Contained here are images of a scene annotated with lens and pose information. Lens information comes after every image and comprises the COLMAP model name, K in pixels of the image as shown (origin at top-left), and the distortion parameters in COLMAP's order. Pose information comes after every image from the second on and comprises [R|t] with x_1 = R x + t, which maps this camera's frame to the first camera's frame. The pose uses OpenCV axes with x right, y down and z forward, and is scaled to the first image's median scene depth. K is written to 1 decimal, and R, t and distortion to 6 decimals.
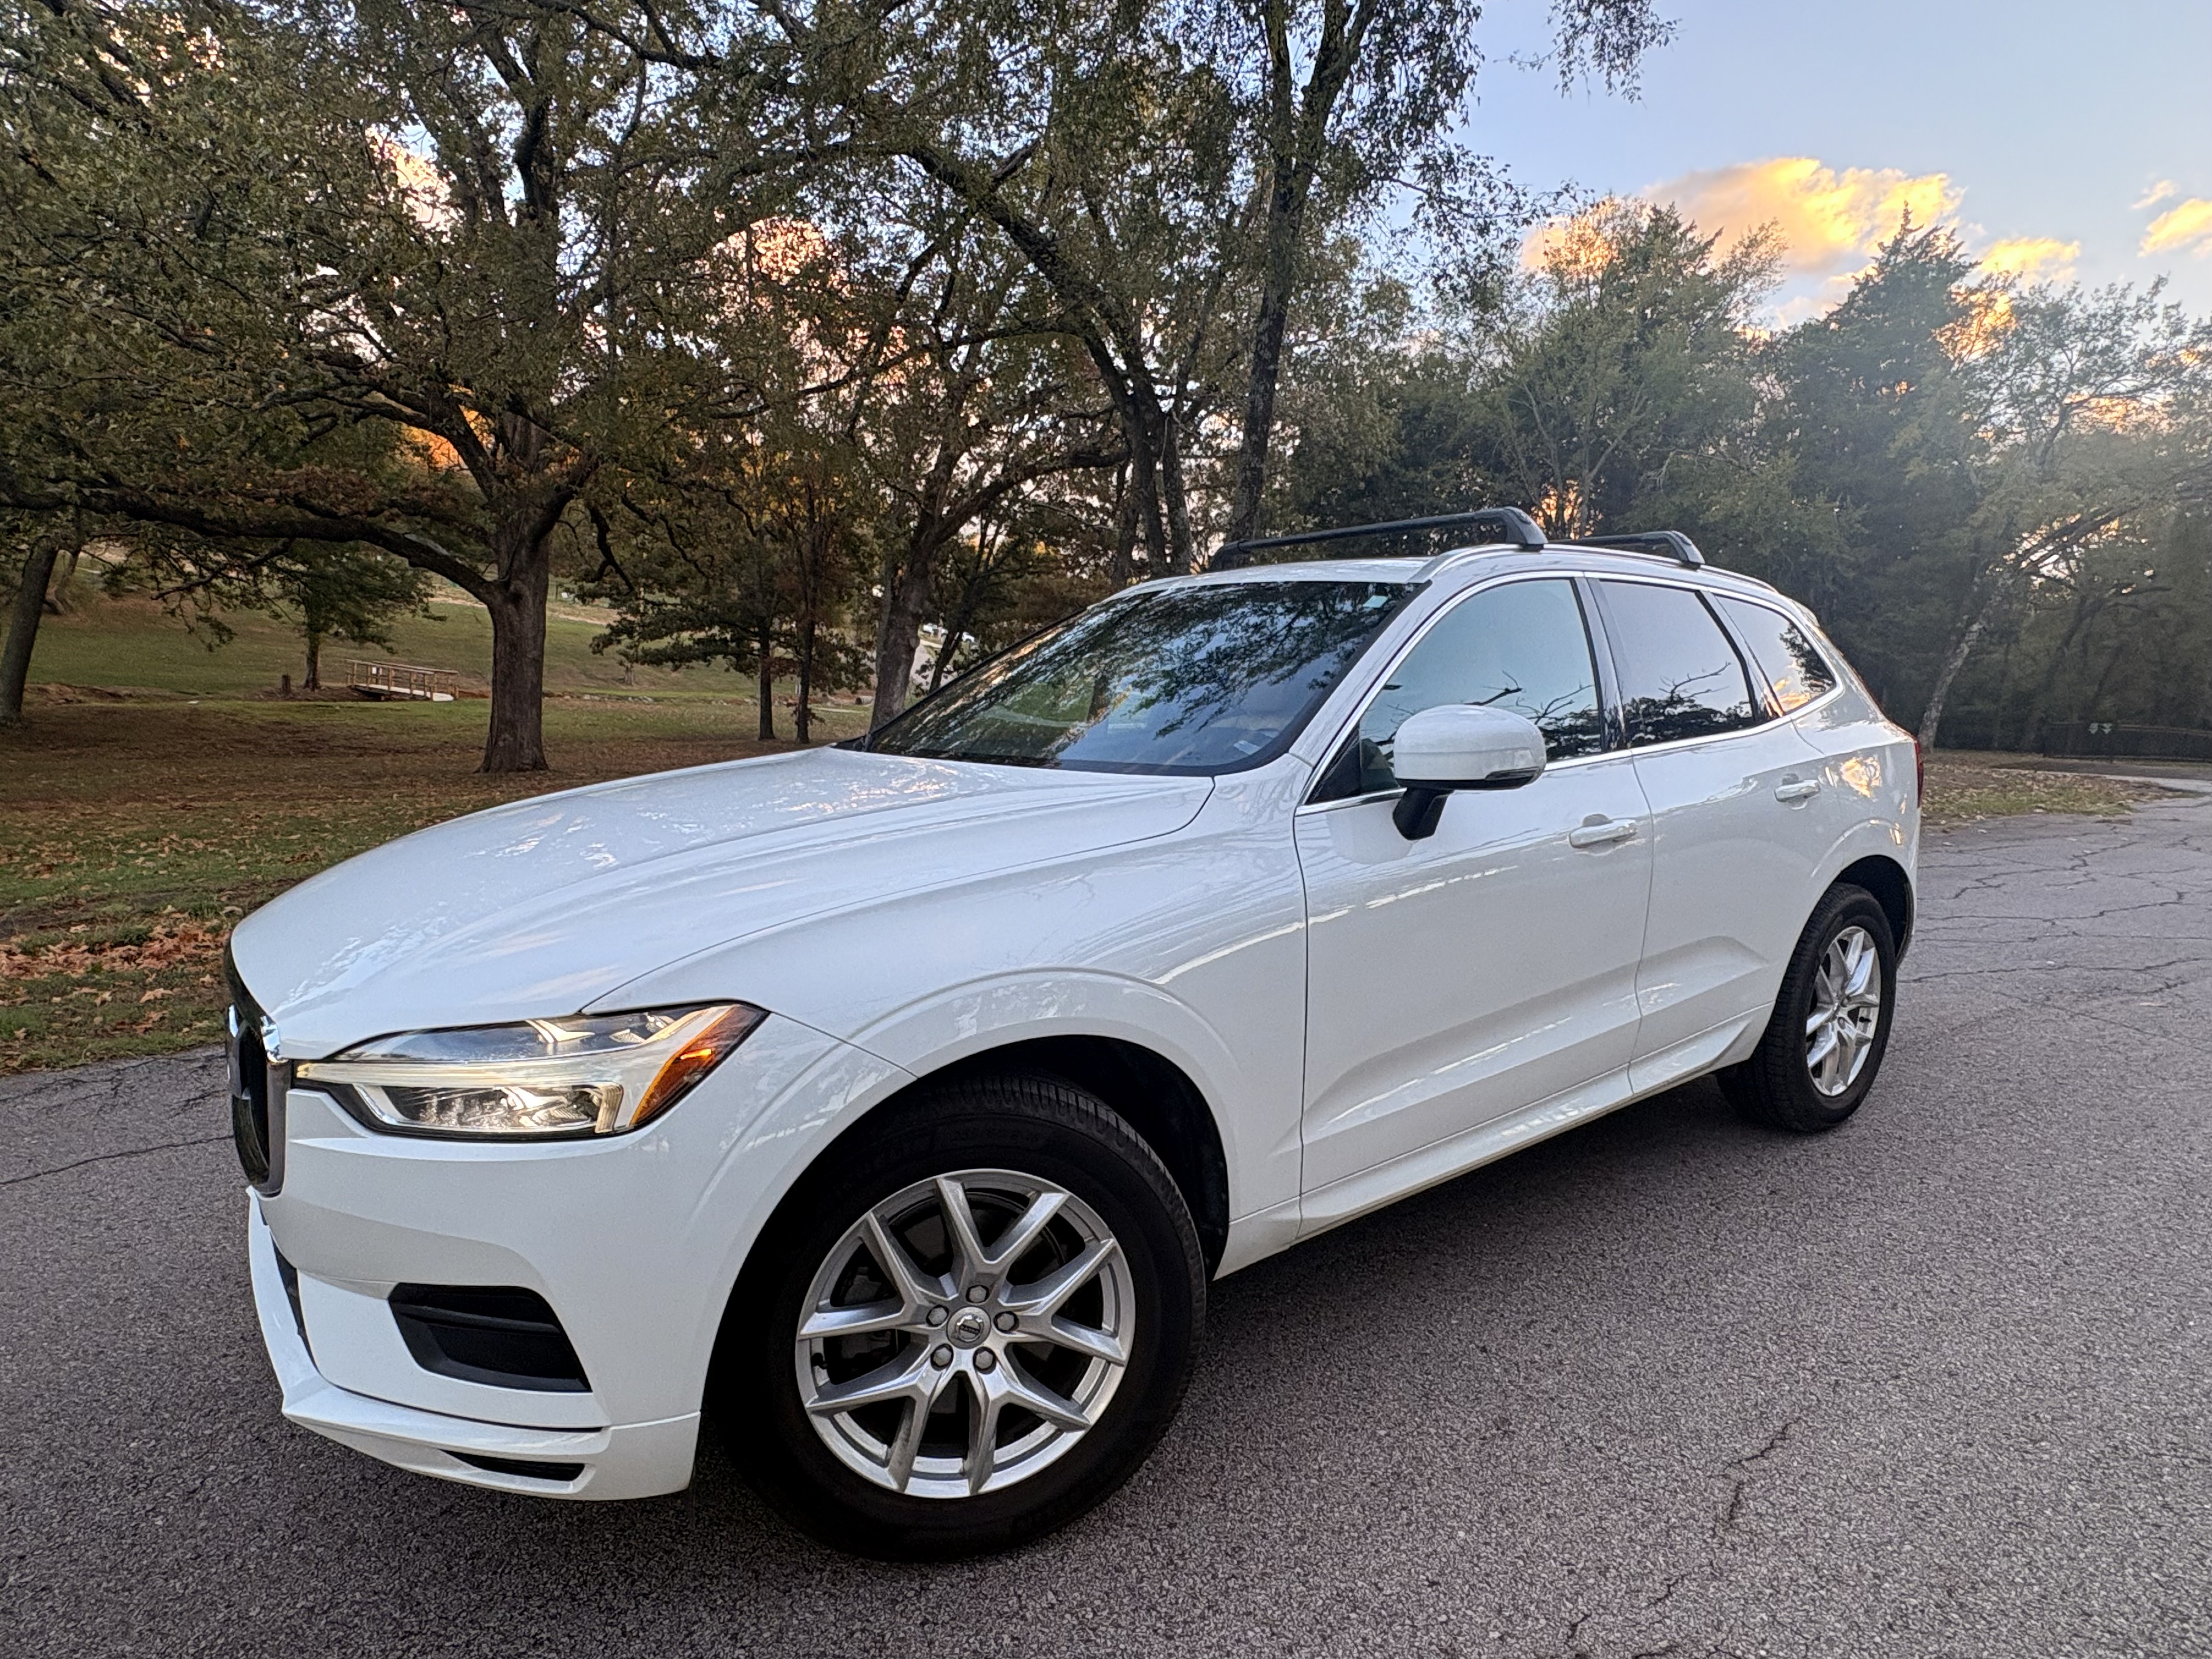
lens RADIAL K [[1245.9, 0, 1106.9], [0, 1245.9, 867.1], [0, 0, 1]] dist [0.000029, -0.000030]
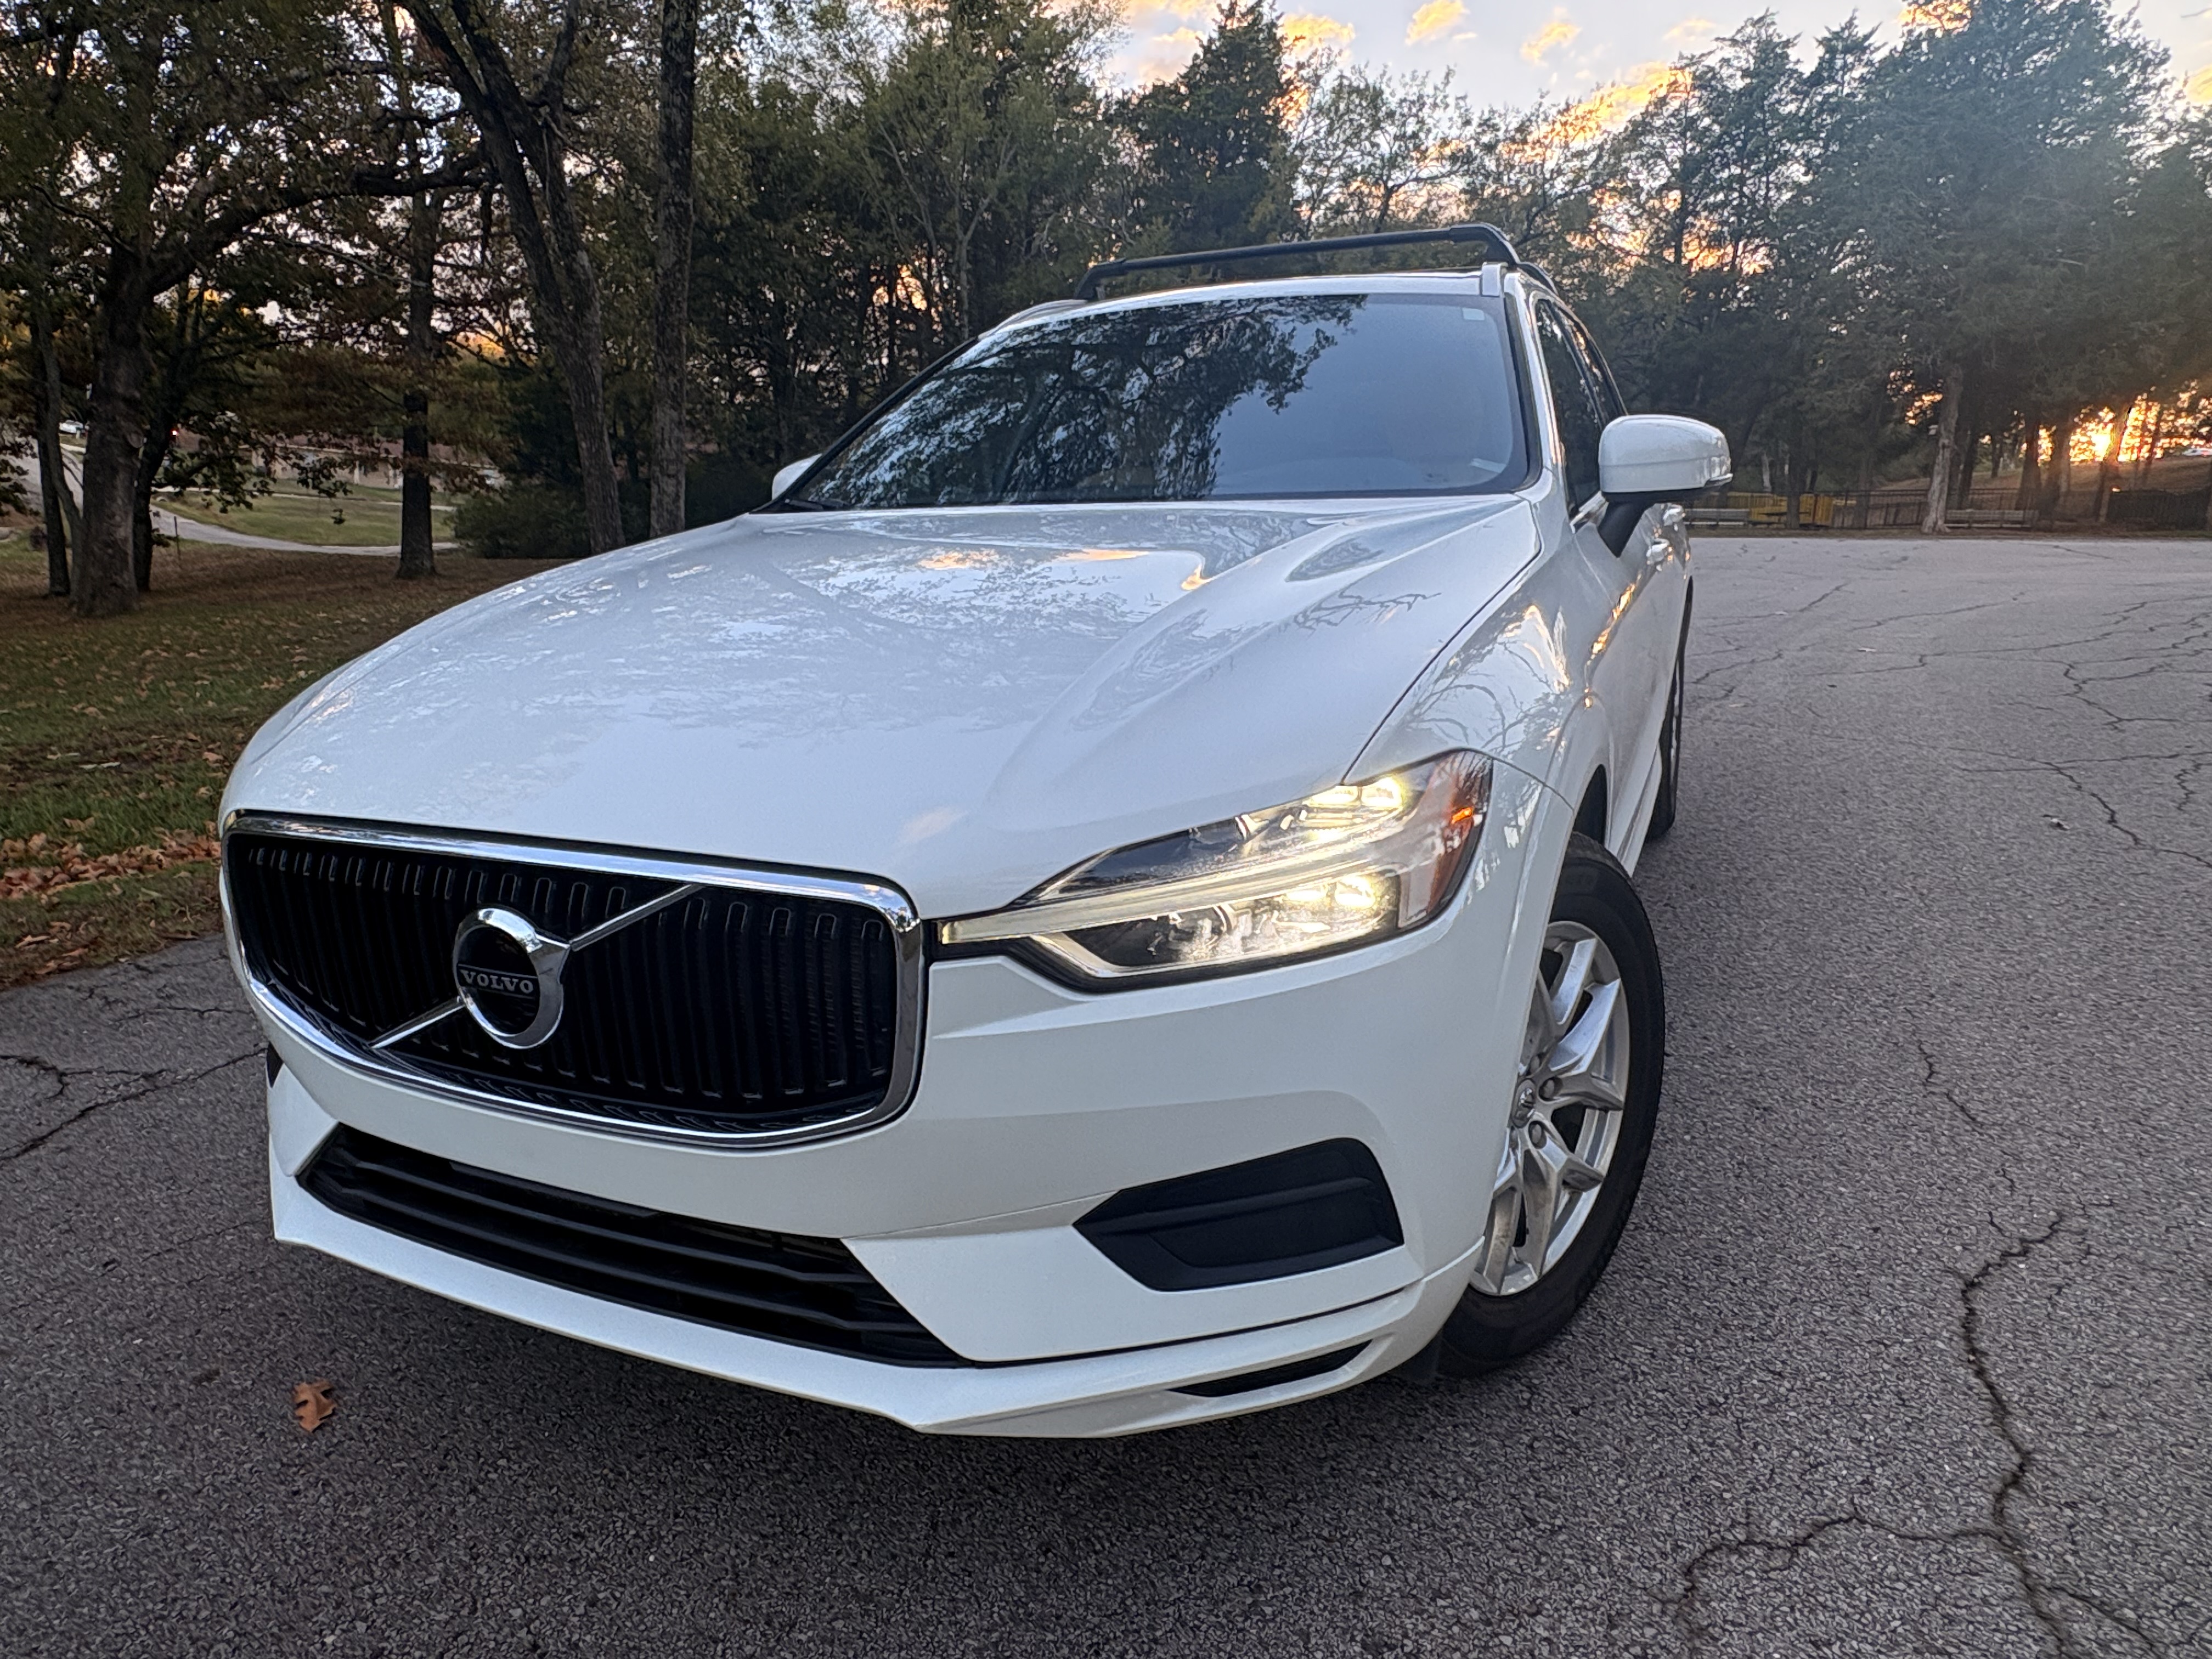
lens RADIAL K [[1419.5, 0, 1106.0], [0, 1419.5, 829.5], [0, 0, 1]] dist [-0.000703, -0.000197]
pose [[0.879075, -0.146468, 0.453625, -0.914195], [0.104572, 0.987698, 0.116262, 0.025103], [-0.465073, -0.054766, 0.883577, 0.272547]]
